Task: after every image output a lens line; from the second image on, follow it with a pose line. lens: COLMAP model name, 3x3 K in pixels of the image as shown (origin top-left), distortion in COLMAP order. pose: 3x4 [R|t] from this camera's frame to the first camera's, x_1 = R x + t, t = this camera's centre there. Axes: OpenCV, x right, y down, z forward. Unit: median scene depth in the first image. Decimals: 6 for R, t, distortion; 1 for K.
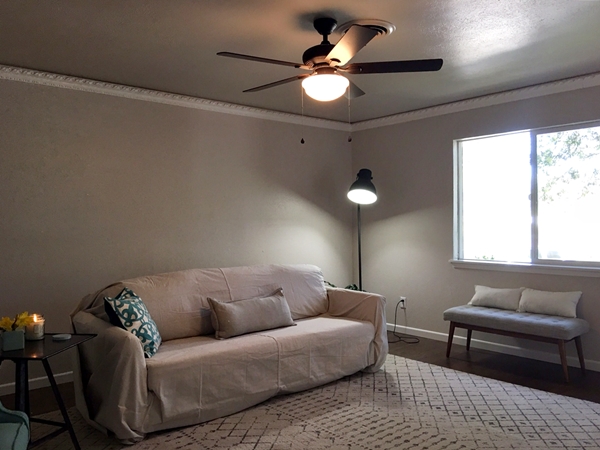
lens RADIAL K [[511.7, 0, 301.9], [0, 511.7, 224.9], [0, 0, 1]] dist [0.042467, -0.003311]
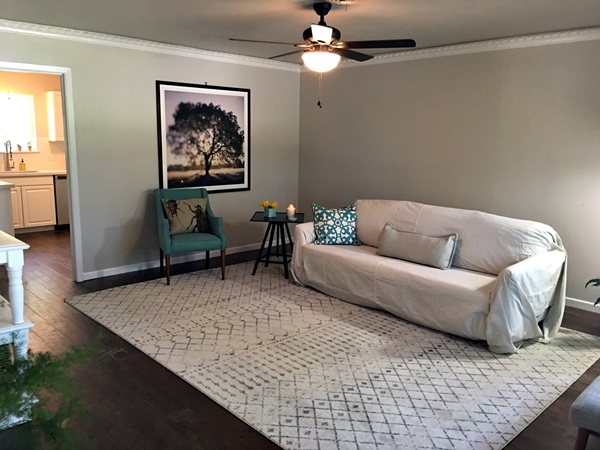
lens RADIAL K [[511.7, 0, 302.4], [0, 511.7, 224.2], [0, 0, 1]] dist [0.042467, -0.003311]
pose [[0.049104, 0.190783, -0.980403, 1.150893], [-0.026843, 0.981485, 0.189649, -0.101205], [0.998433, 0.017005, 0.053316, 0.768216]]
